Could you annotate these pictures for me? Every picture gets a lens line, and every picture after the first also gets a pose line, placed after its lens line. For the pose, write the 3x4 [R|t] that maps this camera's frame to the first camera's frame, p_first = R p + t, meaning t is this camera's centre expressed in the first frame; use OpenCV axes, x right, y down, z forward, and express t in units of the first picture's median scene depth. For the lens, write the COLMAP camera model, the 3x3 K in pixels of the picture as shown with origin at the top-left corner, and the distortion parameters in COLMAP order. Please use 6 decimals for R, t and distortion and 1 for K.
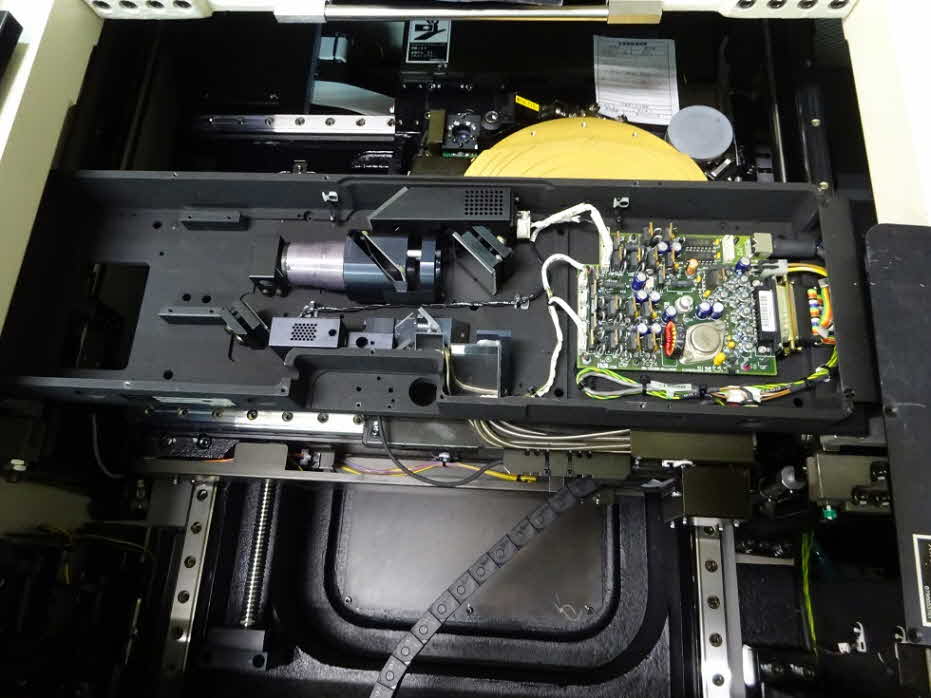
lens RADIAL K [[674.9, 0, 469.4], [0, 674.9, 350.7], [0, 0, 1]] dist [0.000362, -0.020426]
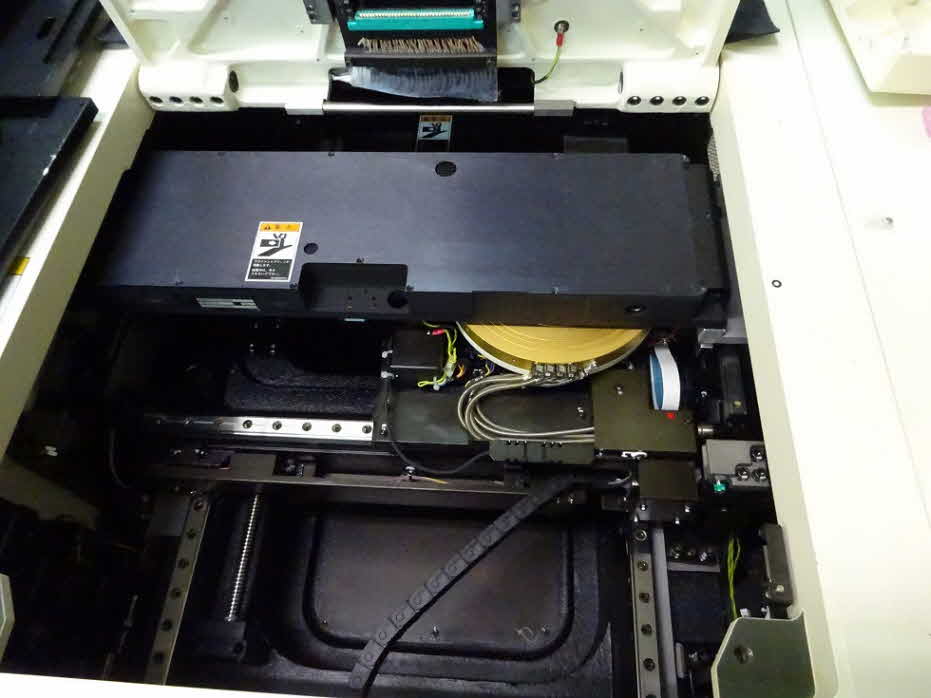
lens RADIAL K [[674.9, 0, 469.4], [0, 674.9, 350.7], [0, 0, 1]] dist [0.000362, -0.020426]
pose [[0.999976, 0.006882, 0.000241, 0.063670], [-0.006719, 0.982850, -0.184284, 0.173321], [-0.001505, 0.184278, 0.982873, -0.181489]]
